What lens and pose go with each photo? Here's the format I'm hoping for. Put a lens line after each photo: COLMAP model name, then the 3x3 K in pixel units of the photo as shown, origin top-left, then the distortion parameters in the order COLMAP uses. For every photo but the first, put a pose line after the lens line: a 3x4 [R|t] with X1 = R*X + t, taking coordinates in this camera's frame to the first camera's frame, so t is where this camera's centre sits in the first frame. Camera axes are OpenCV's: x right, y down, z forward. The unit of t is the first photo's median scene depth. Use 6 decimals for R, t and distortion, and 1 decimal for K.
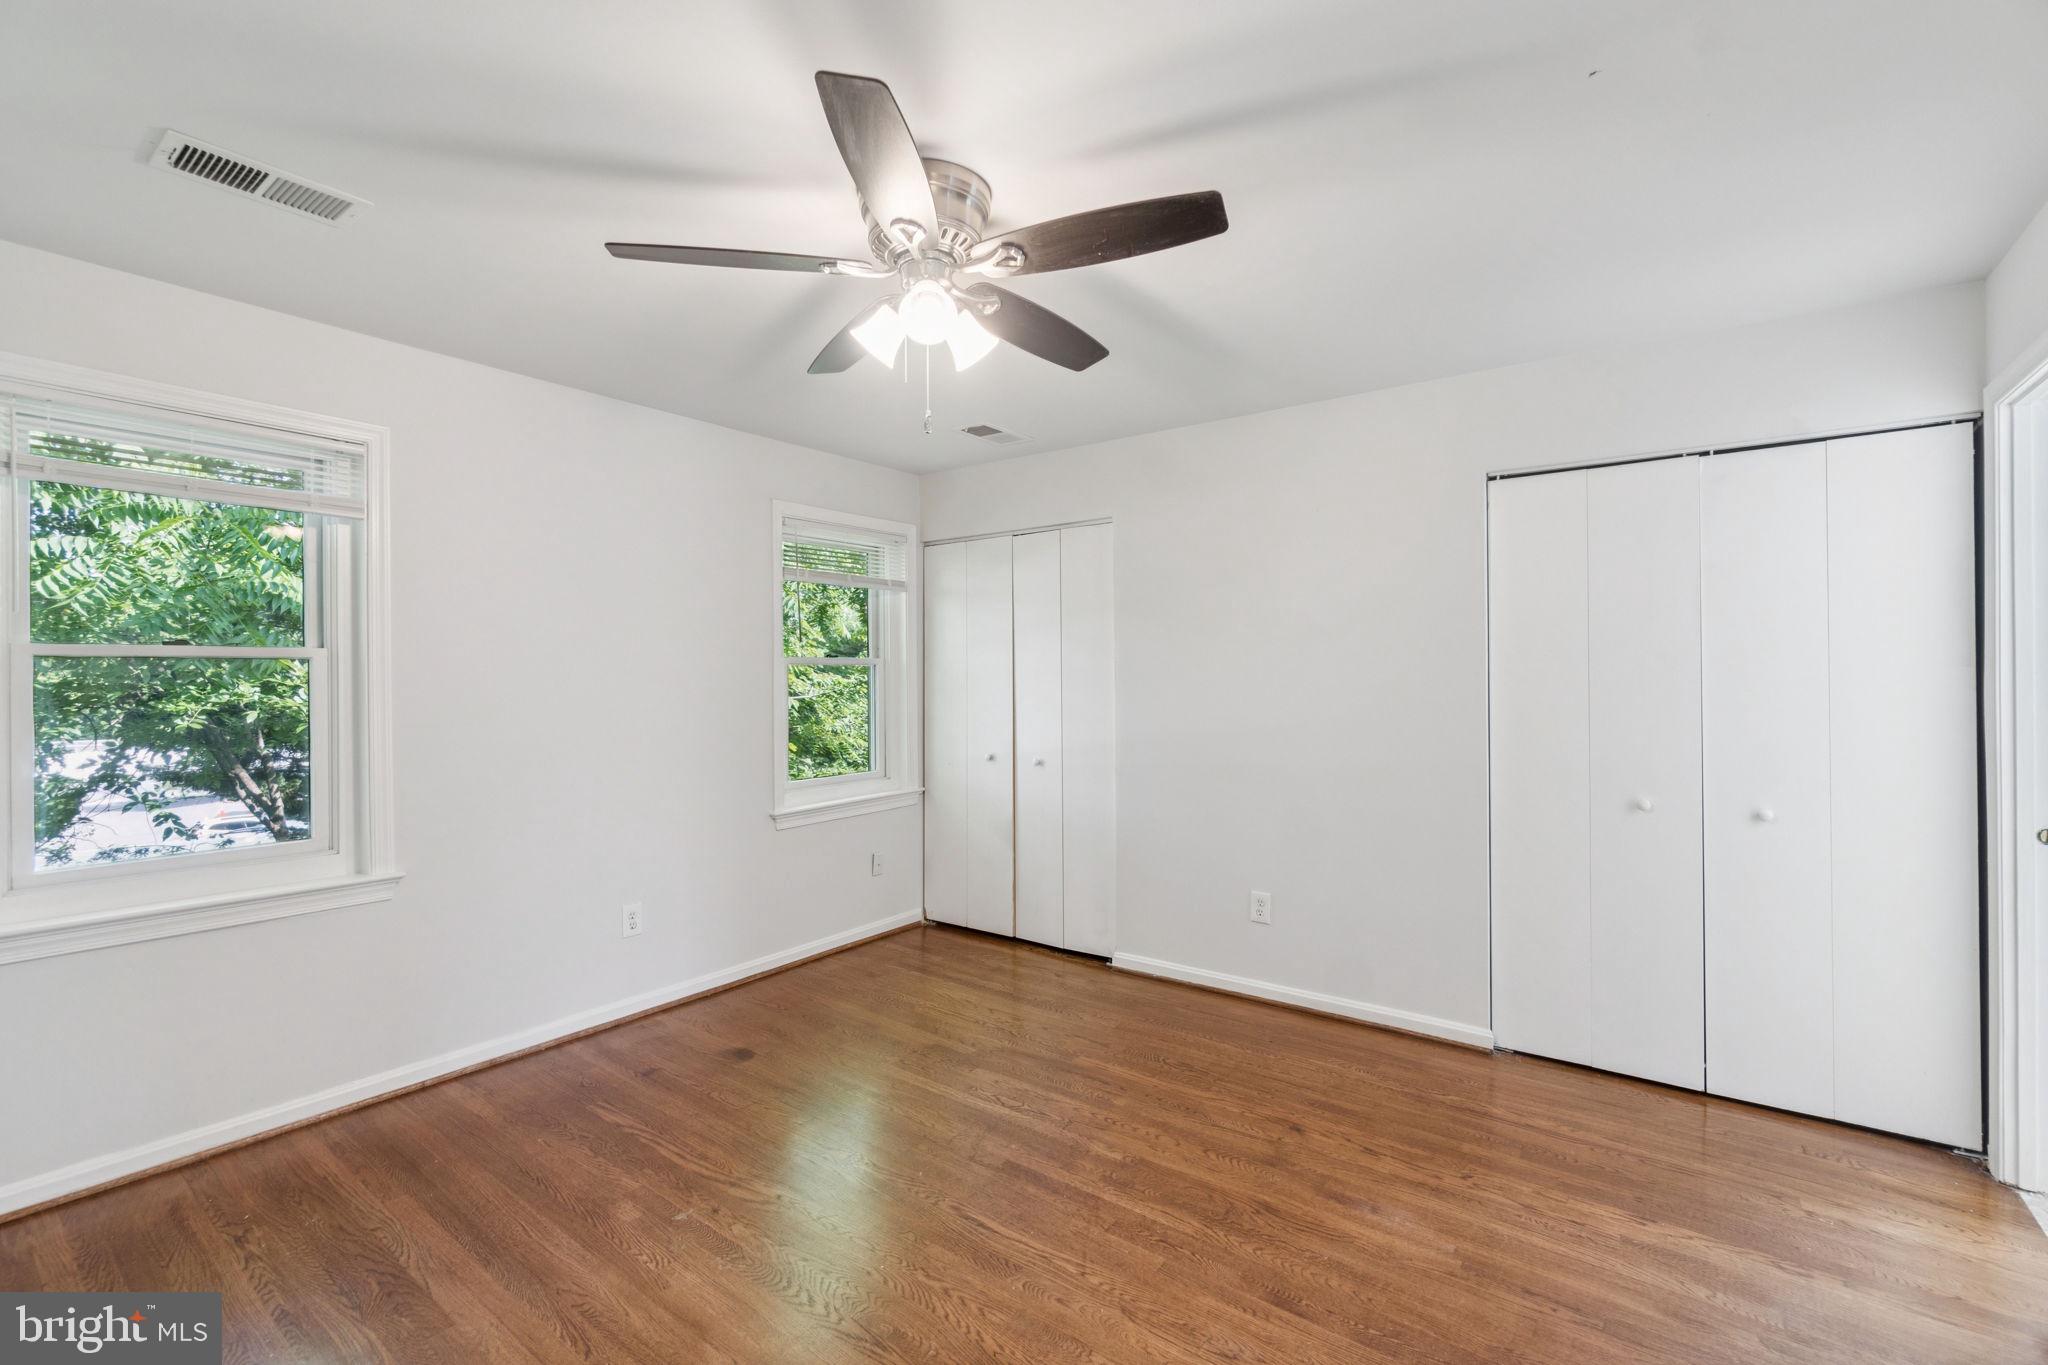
lens RADIAL K [[894.8, 0, 1017.0], [0, 894.8, 680.8], [0, 0, 1]] dist [-0.004773, -0.000087]
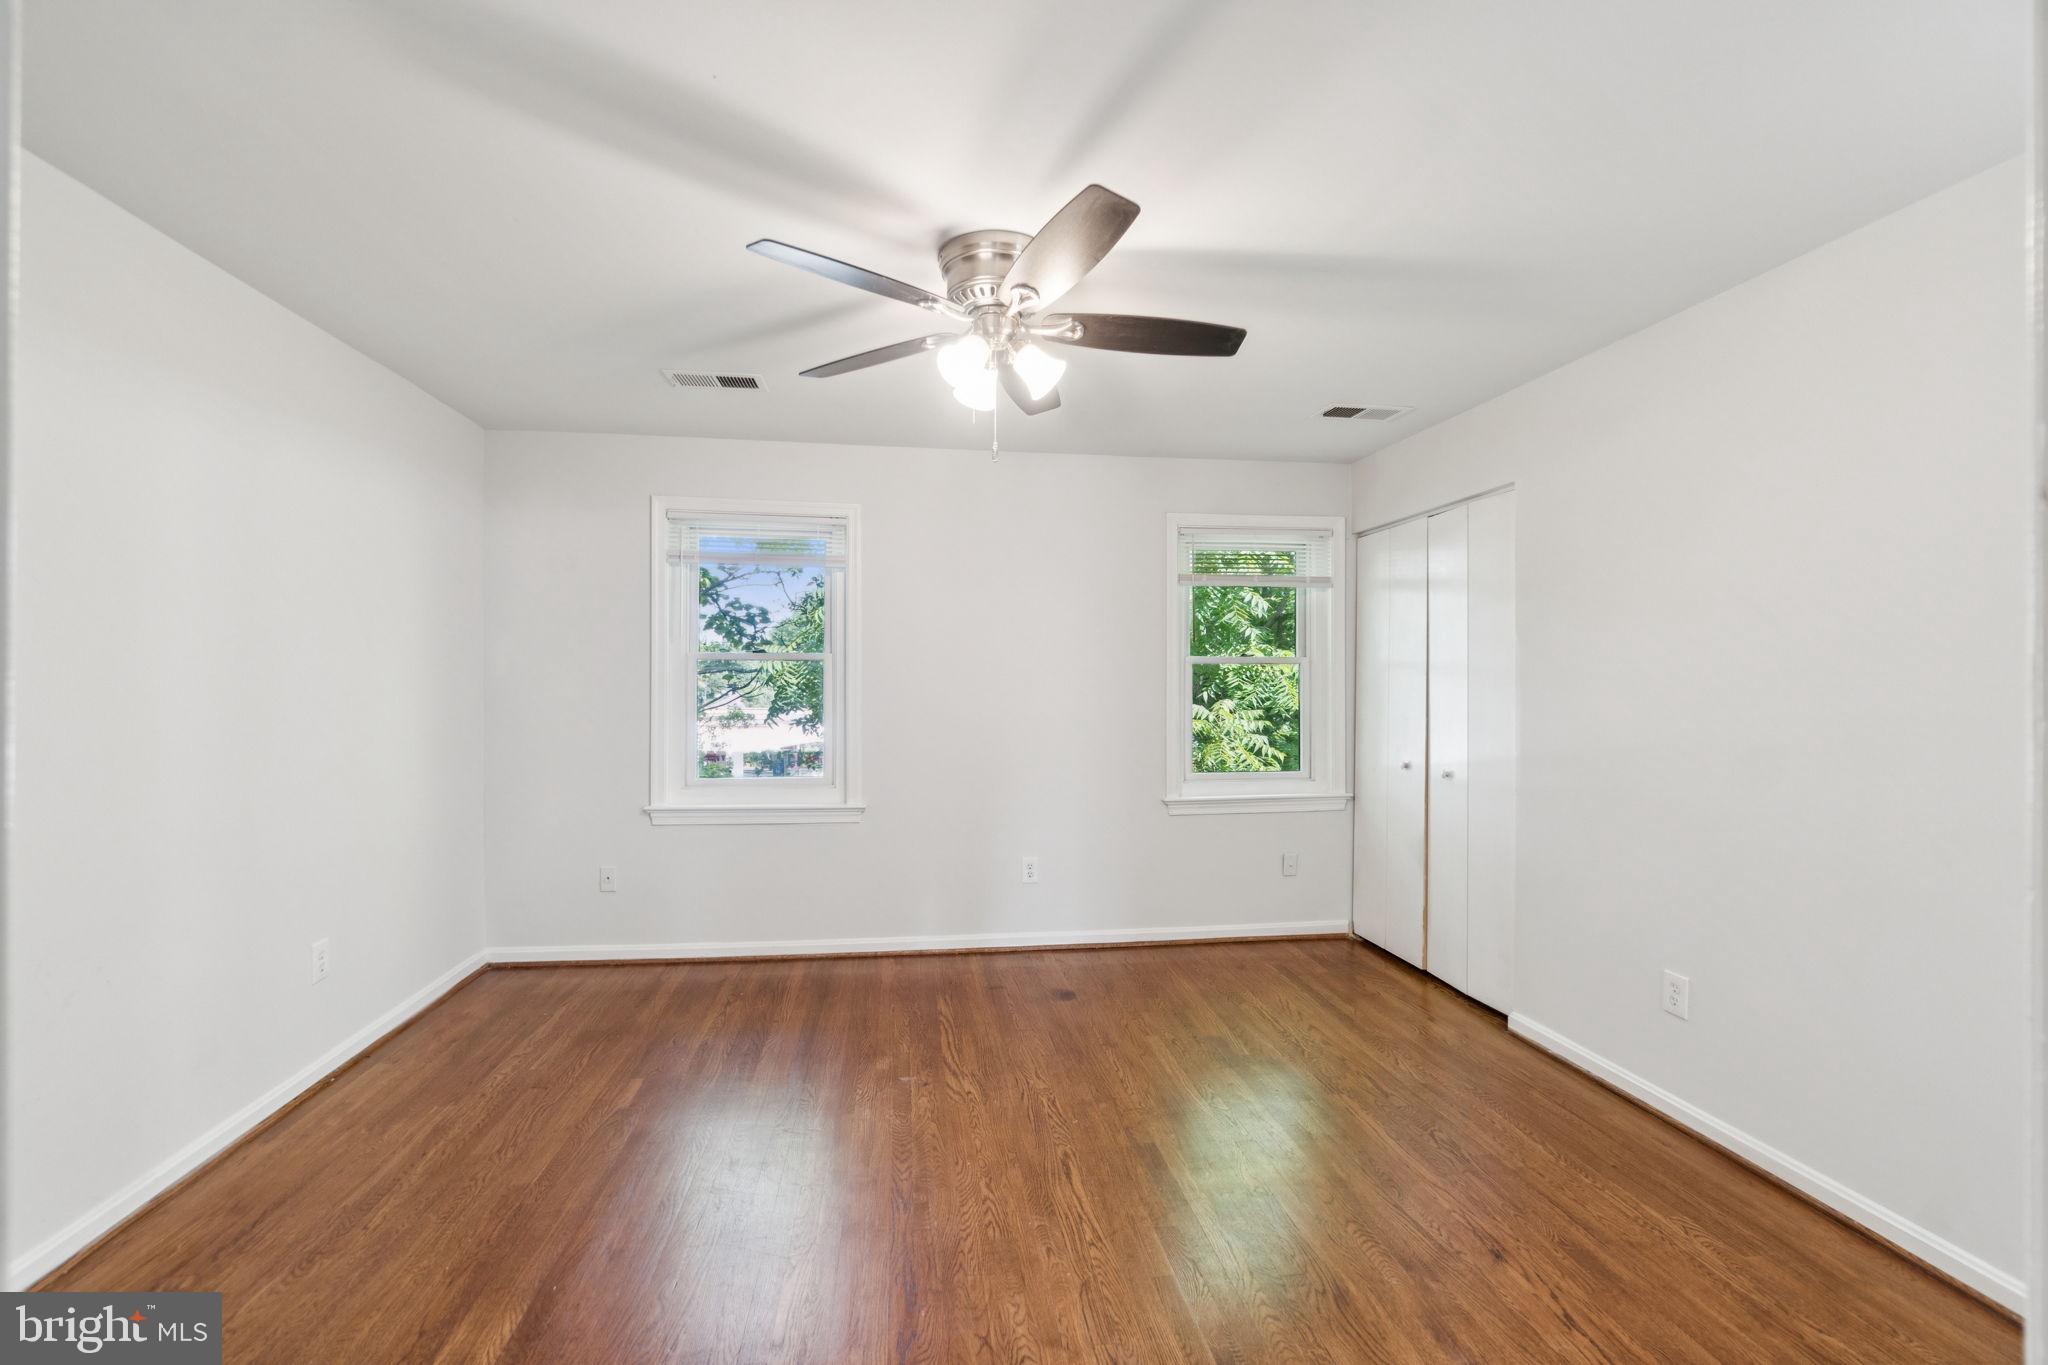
lens RADIAL K [[888.8, 0, 1014.0], [0, 888.8, 676.3], [0, 0, 1]] dist [0.000291, 0.000323]
pose [[0.704868, 0.003537, -0.709329, 0.397762], [-0.011392, 0.999915, -0.006334, 0.007351], [0.709247, 0.012545, 0.704849, 0.108645]]
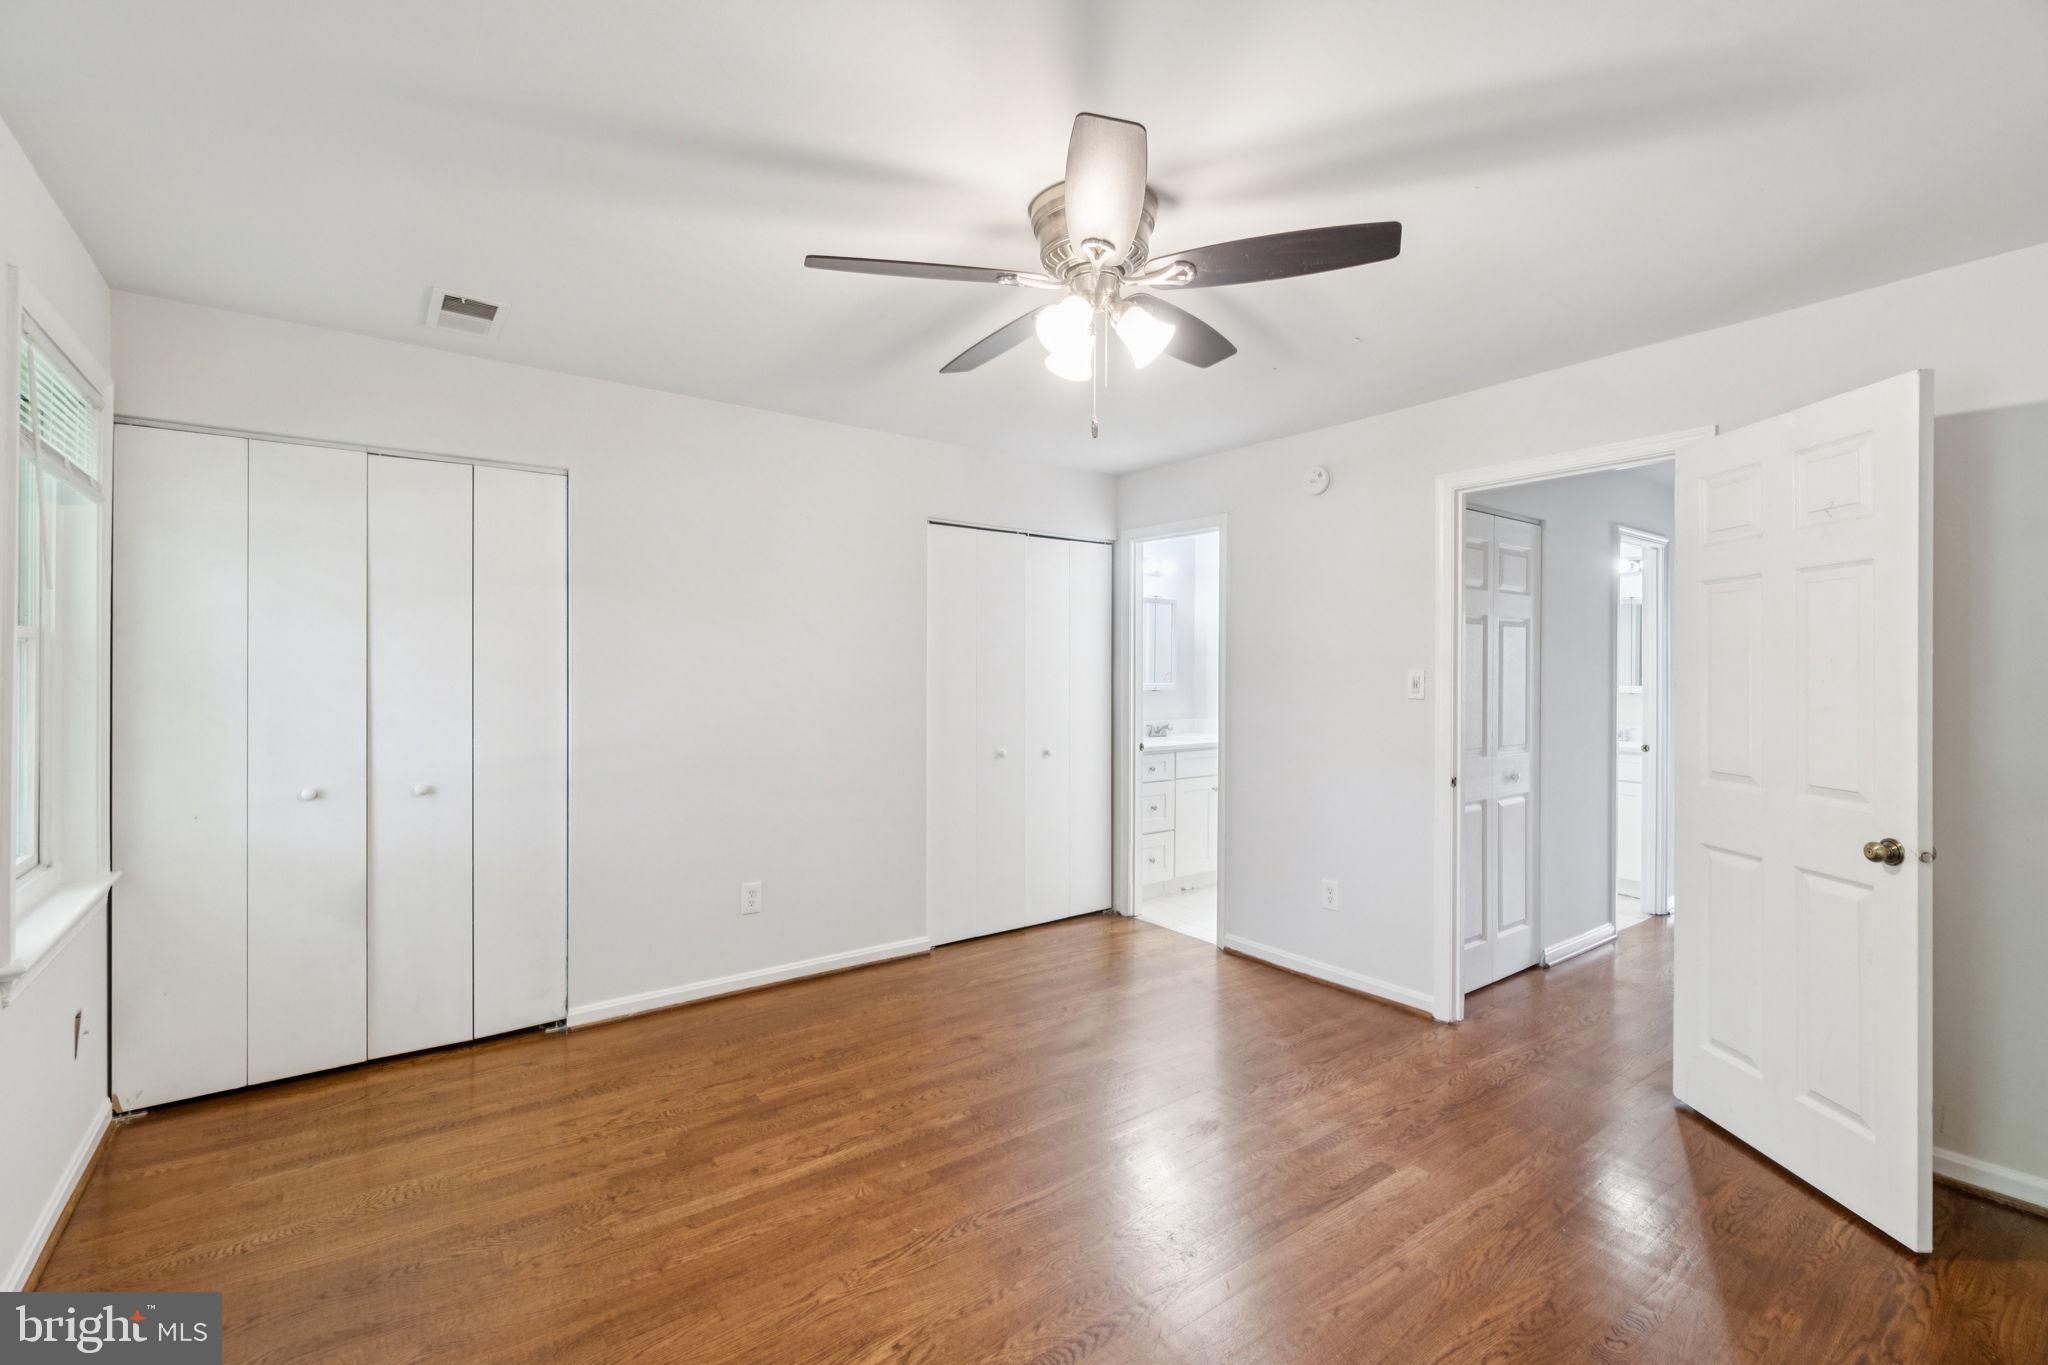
lens RADIAL K [[898.3, 0, 1022.1], [0, 898.3, 663.9], [0, 0, 1]] dist [0.000914, 0.000506]
pose [[0.274087, 0.008417, 0.961668, -0.610832], [-0.003369, 0.999964, -0.007792, -0.003068], [-0.961699, -0.001105, 0.274106, 0.422772]]
